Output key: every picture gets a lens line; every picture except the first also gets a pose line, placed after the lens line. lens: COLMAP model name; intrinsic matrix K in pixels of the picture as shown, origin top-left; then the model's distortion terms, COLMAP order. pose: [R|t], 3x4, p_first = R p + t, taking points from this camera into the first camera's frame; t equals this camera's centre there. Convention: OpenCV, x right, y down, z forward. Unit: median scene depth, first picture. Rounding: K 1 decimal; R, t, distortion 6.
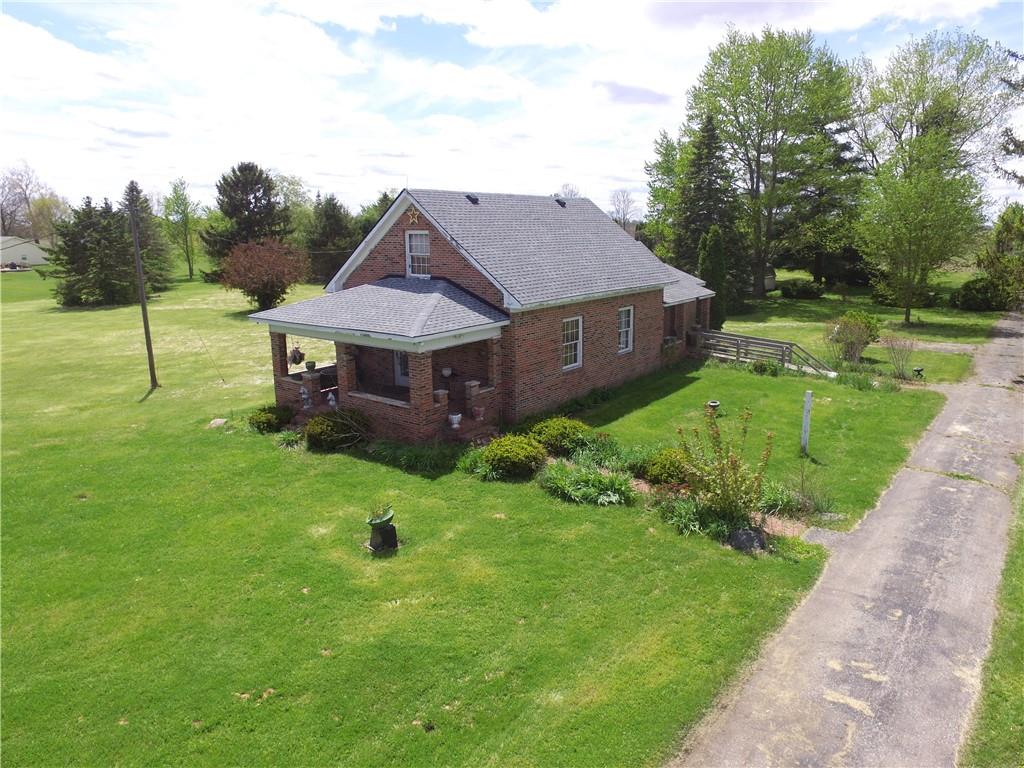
lens RADIAL K [[685.7, 0, 543.1], [0, 685.7, 366.4], [0, 0, 1]] dist [-0.122046, 0.091398]
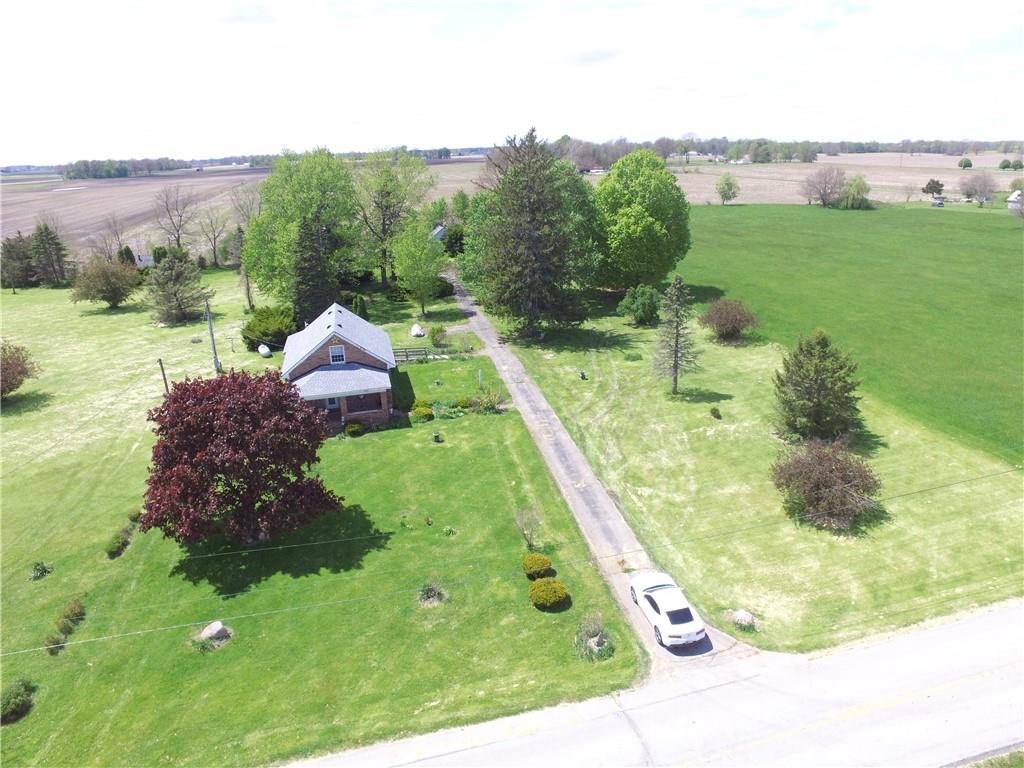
lens RADIAL K [[685.7, 0, 541.4], [0, 685.7, 362.7], [0, 0, 1]] dist [-0.122046, 0.091398]
pose [[0.622889, -0.249214, 0.741553, -1.869015], [0.180313, 0.968115, 0.173896, -0.517647], [-0.761246, 0.025393, 0.647965, -1.393449]]
